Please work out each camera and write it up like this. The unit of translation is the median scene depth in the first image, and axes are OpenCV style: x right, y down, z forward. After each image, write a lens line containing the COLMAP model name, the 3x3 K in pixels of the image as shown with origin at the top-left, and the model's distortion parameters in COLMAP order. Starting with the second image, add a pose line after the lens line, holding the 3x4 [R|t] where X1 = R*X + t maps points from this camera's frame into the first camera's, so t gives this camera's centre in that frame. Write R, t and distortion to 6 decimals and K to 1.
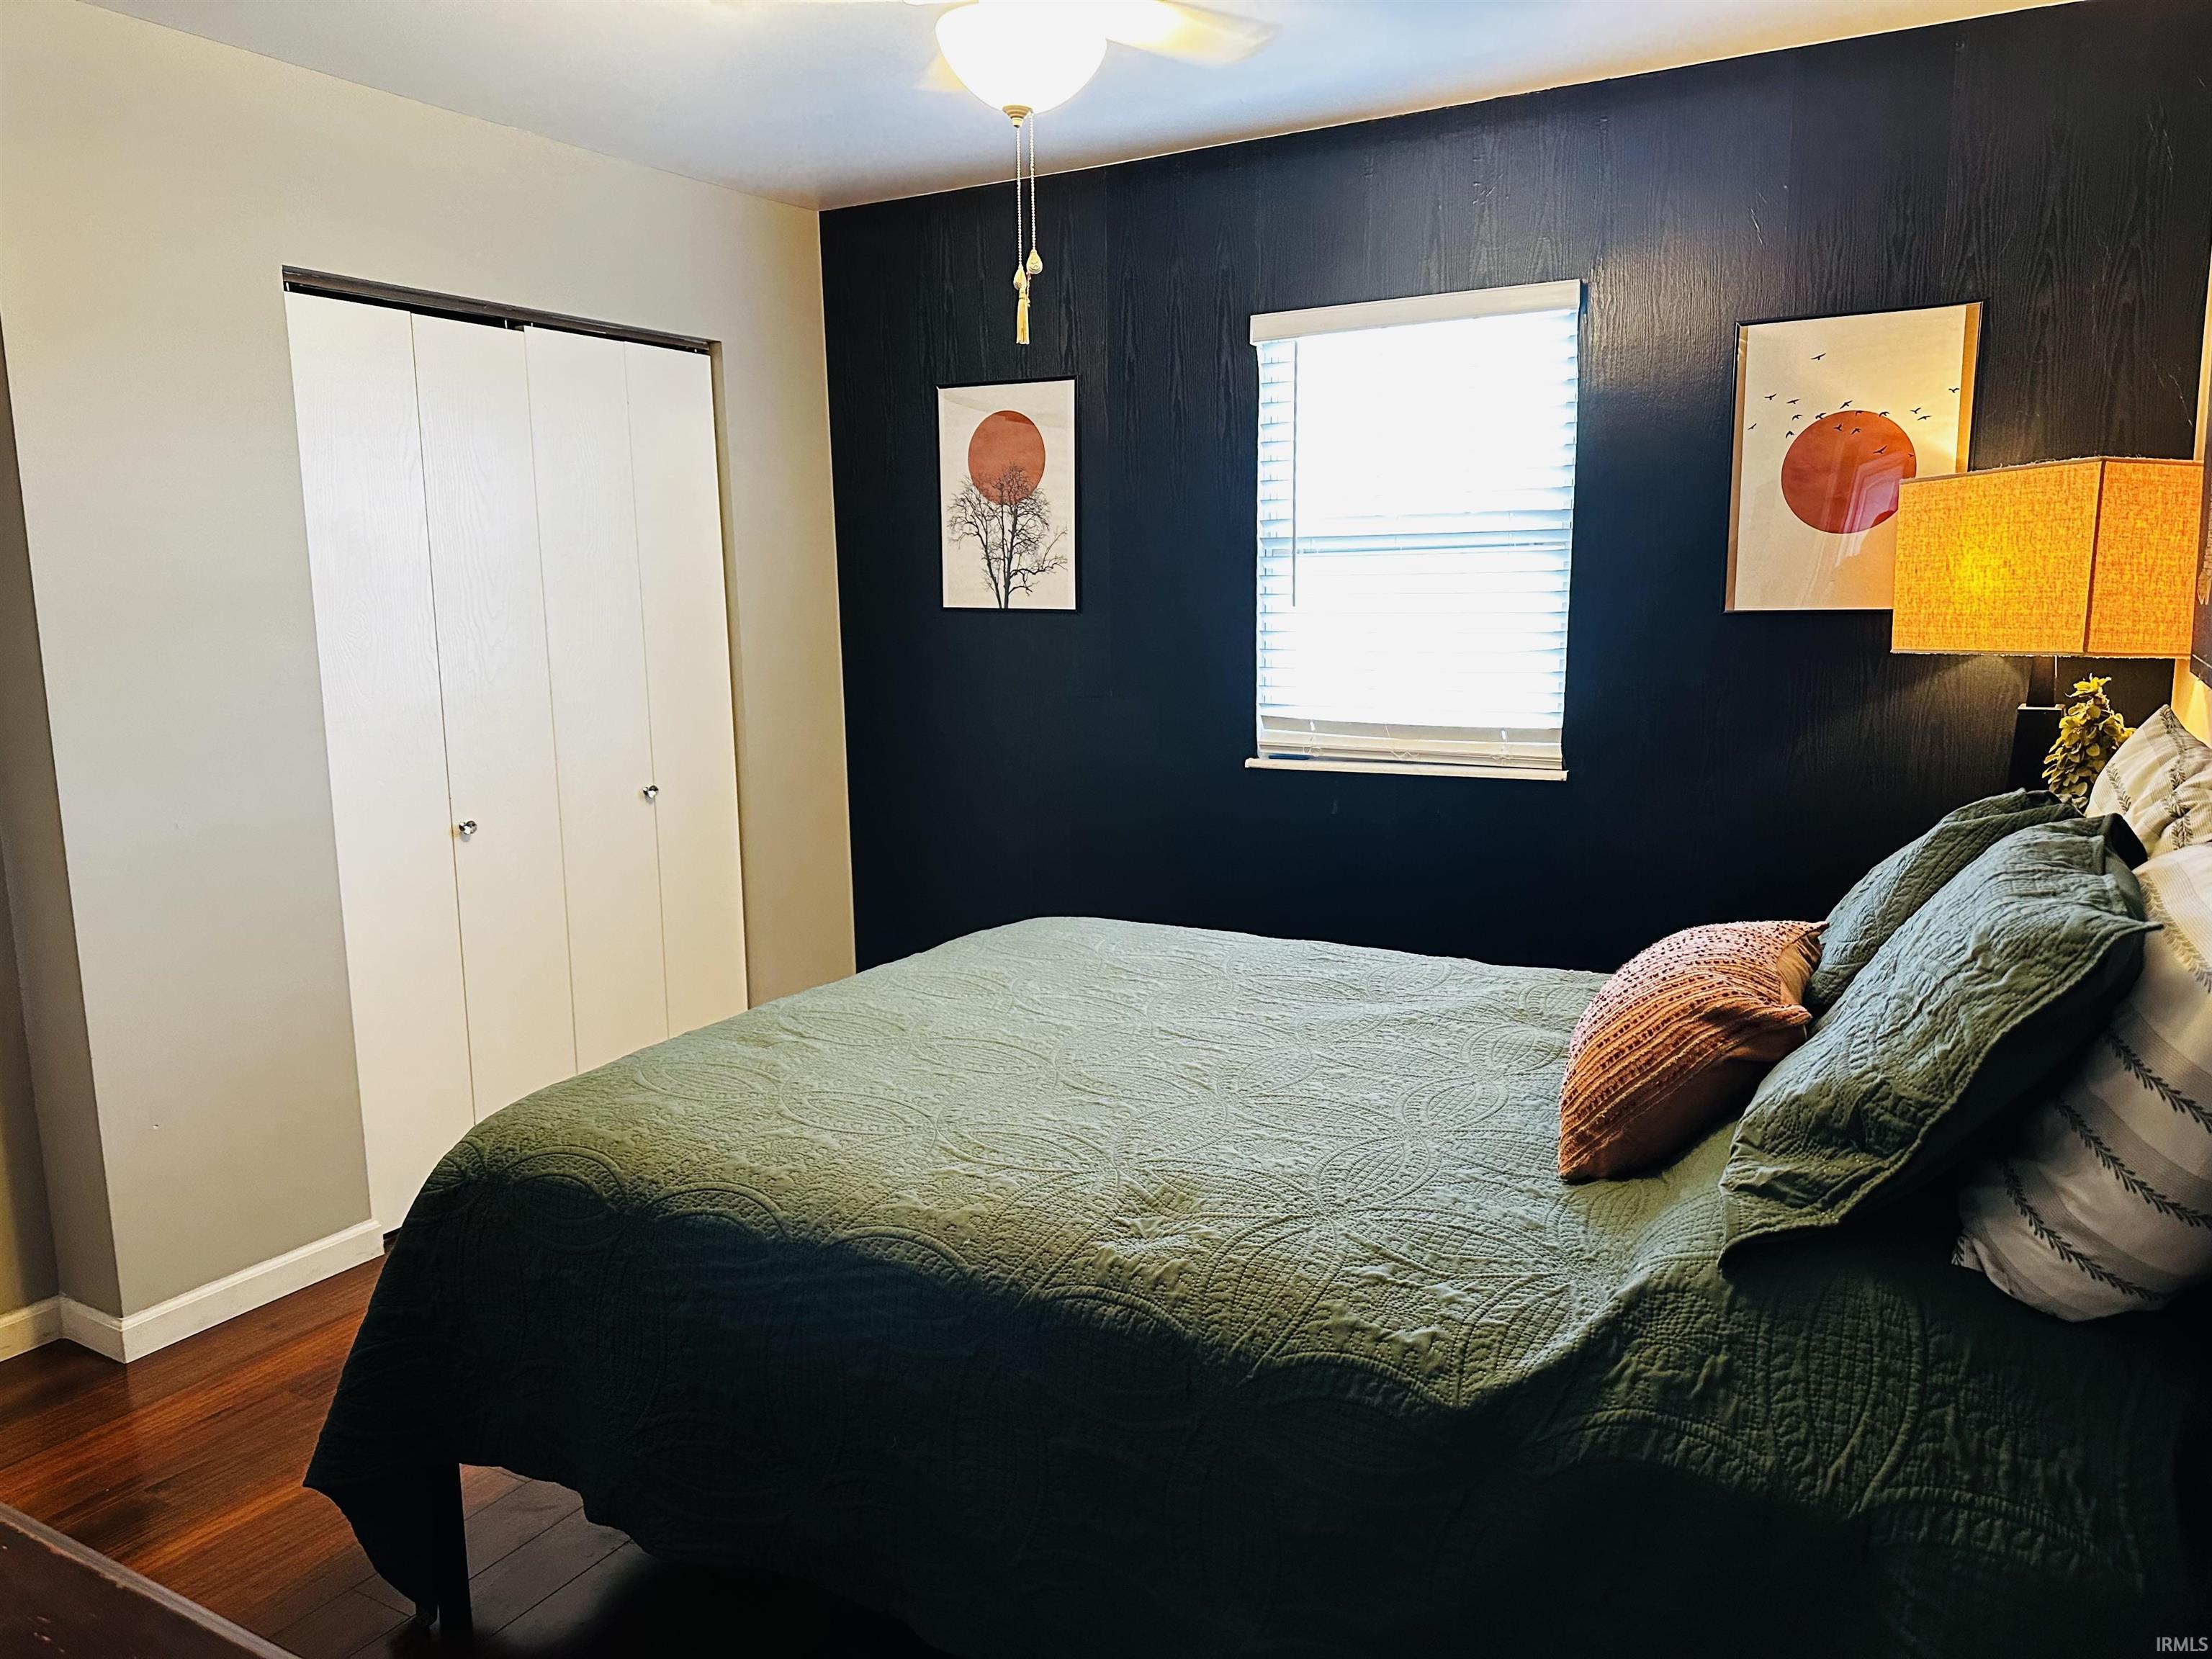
lens RADIAL K [[1444.8, 0, 1166.4], [0, 1444.8, 827.2], [0, 0, 1]] dist [0.000244, -0.003408]
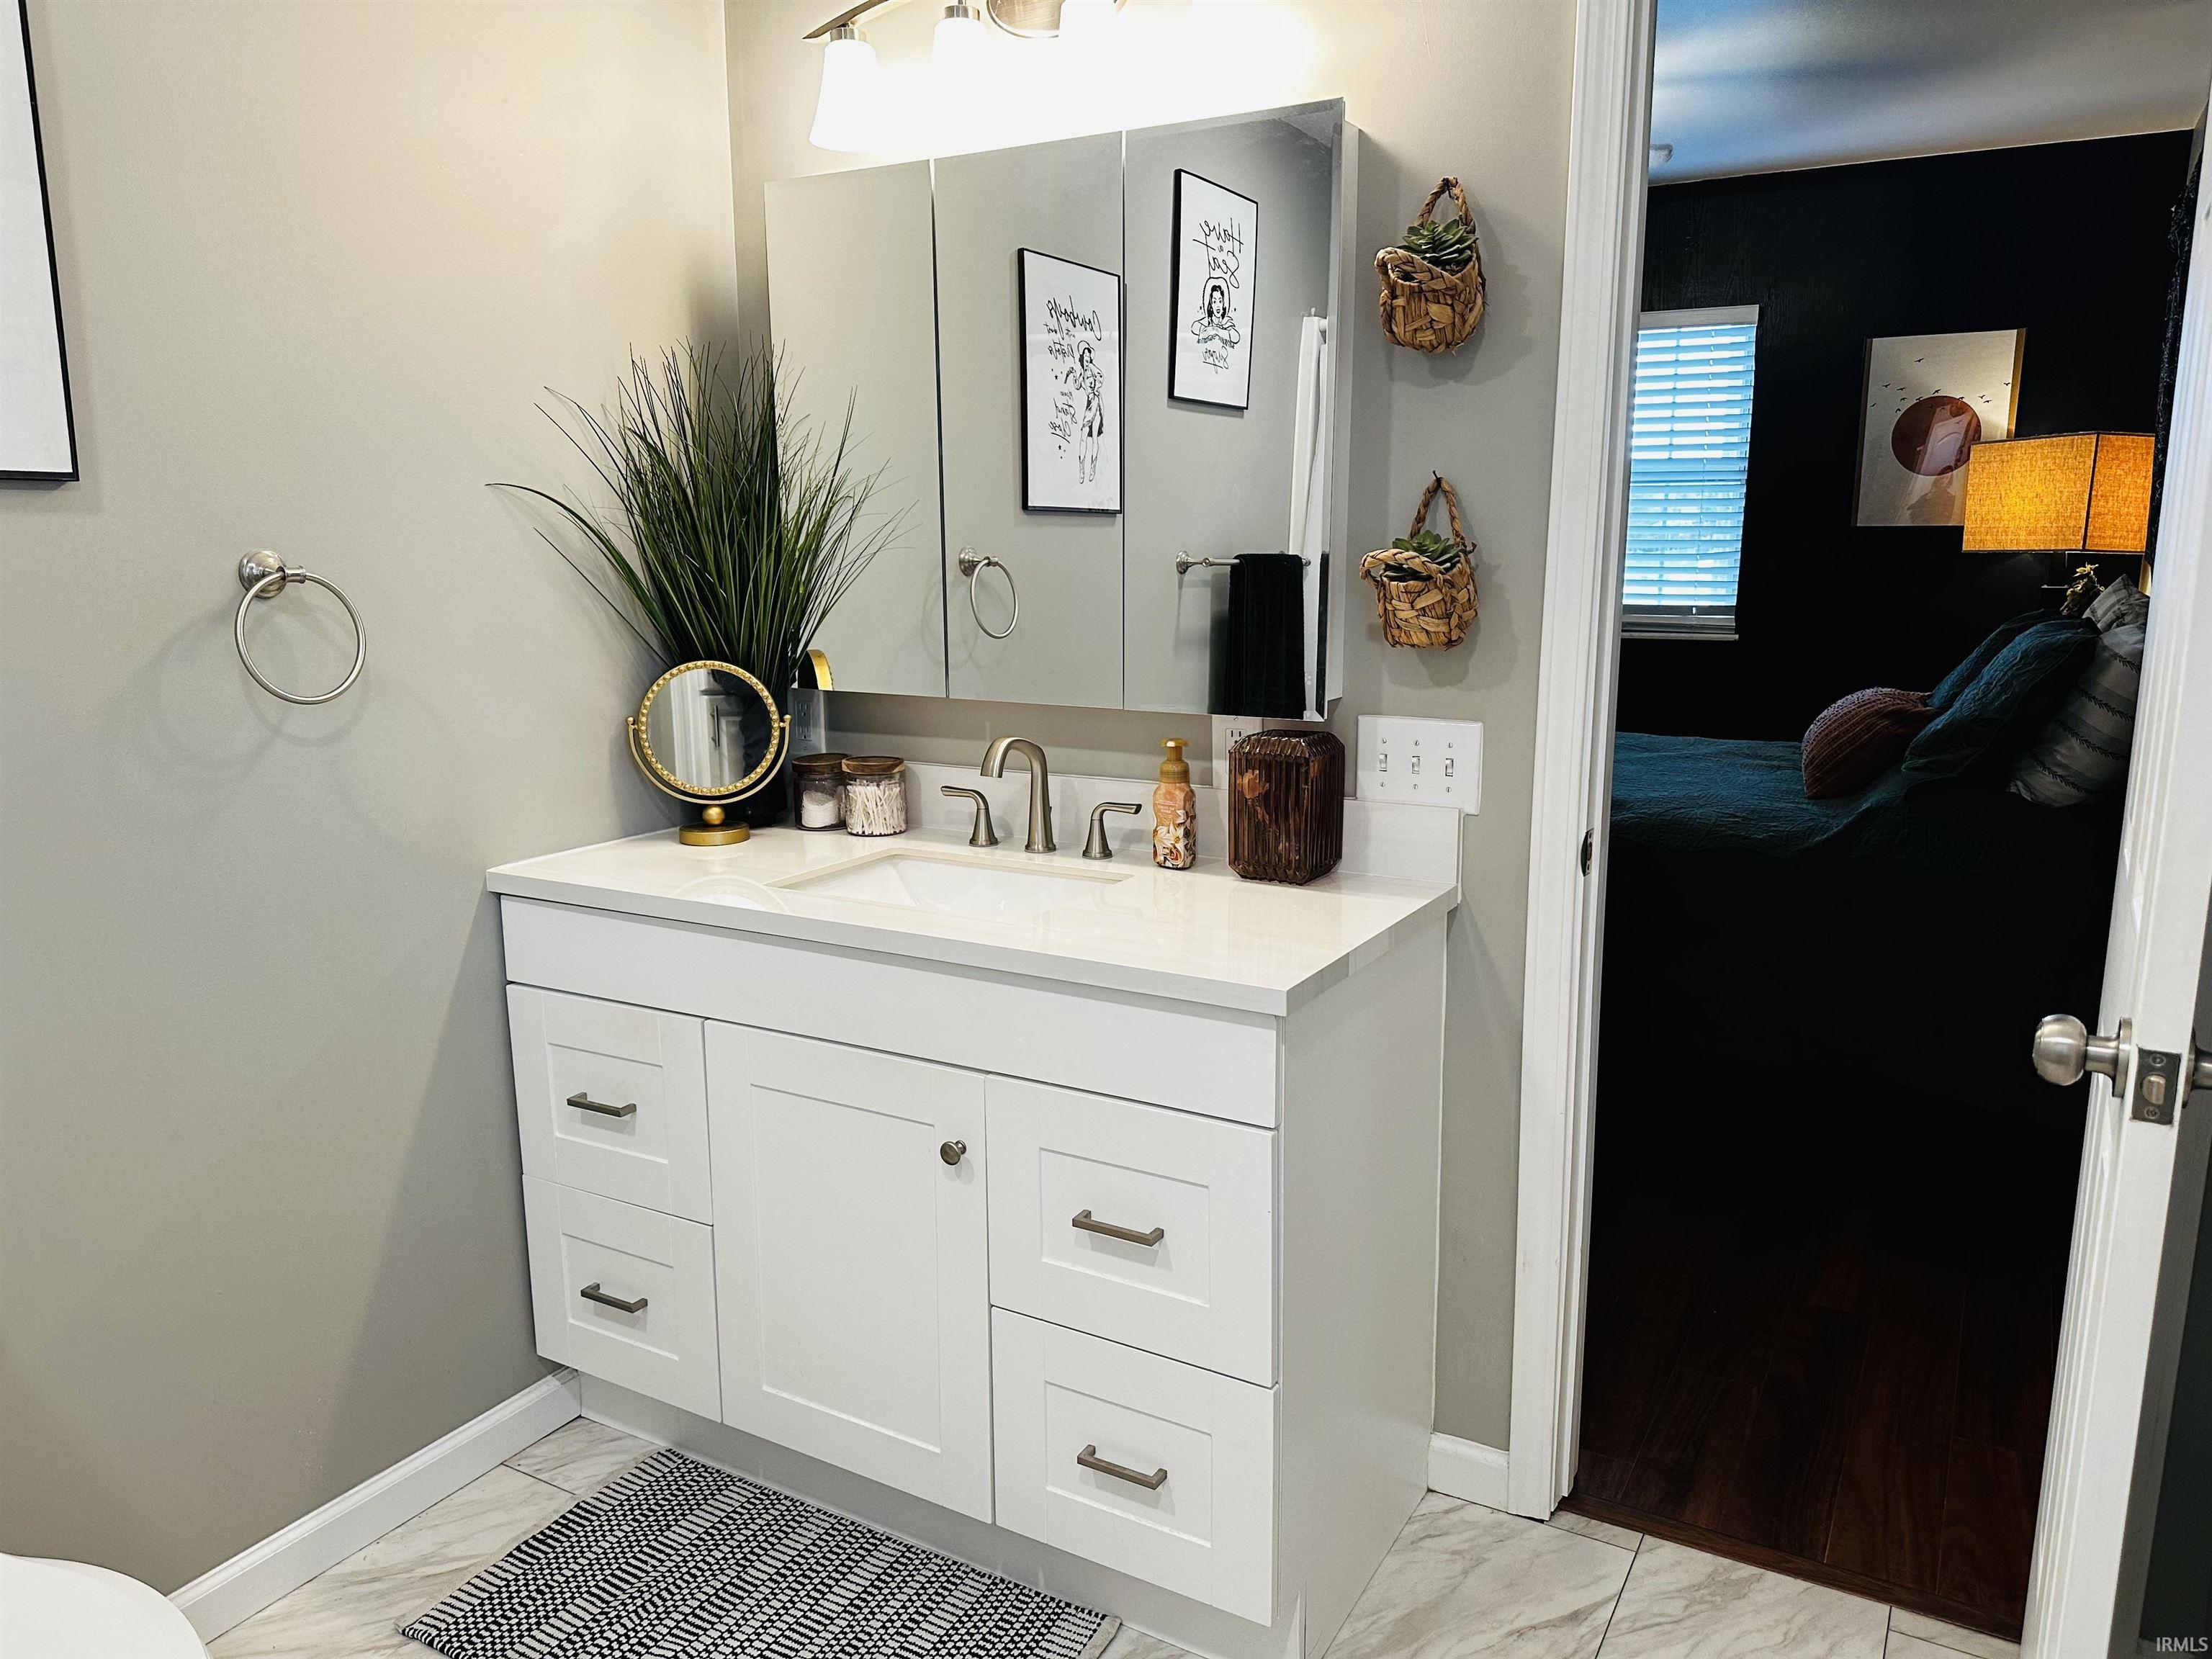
lens RADIAL K [[1538.4, 0, 1109.0], [0, 1538.4, 841.2], [0, 0, 1]] dist [-0.010044, -0.003225]
pose [[0.999863, 0.010917, -0.012427, -0.393301], [-0.010459, 0.999284, 0.036355, 0.138476], [0.012815, -0.036220, 0.999262, -0.672558]]
